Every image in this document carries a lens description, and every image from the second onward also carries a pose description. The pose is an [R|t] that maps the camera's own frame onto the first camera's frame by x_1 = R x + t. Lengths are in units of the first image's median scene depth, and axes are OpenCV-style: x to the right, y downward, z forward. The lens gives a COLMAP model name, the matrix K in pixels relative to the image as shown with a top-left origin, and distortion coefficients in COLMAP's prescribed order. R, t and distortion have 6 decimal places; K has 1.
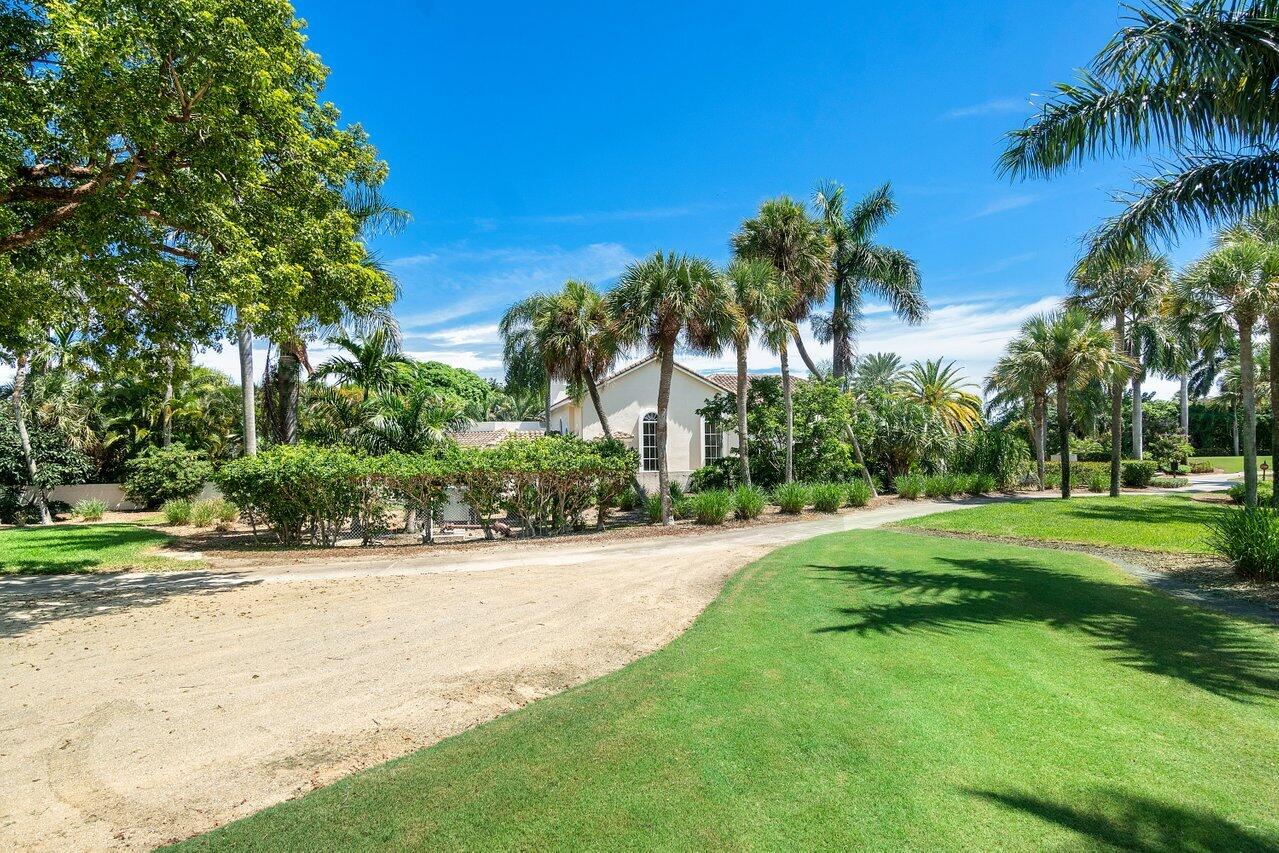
lens RADIAL K [[457.3, 0, 640.3], [0, 457.3, 420.8], [0, 0, 1]] dist [-0.000157, -0.000065]
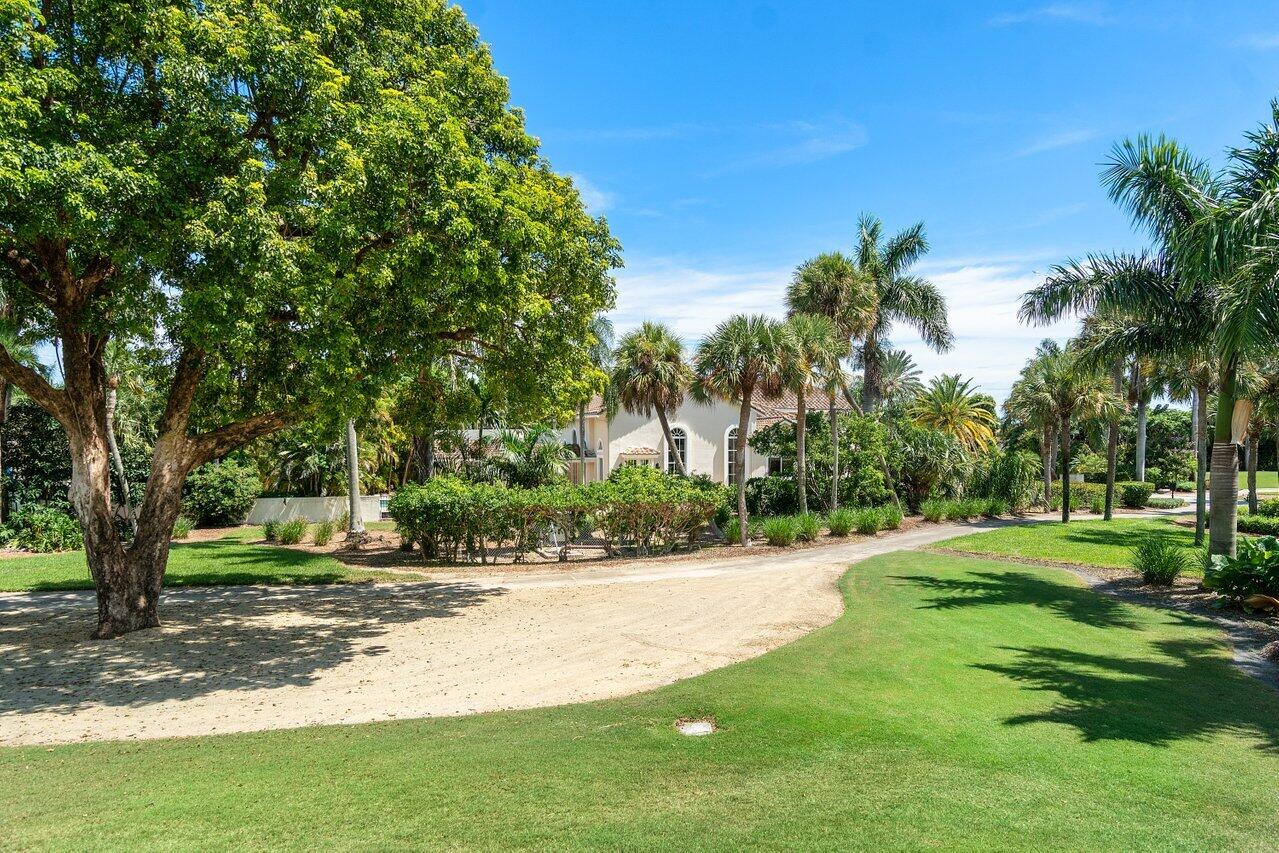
lens RADIAL K [[562.1, 0, 636.7], [0, 562.1, 424.2], [0, 0, 1]] dist [-0.000988, 0.000067]
pose [[0.996932, 0.020544, 0.075528, -0.243792], [-0.022369, 0.999476, 0.023399, -0.084251], [-0.075008, -0.025017, 0.996869, -0.309325]]
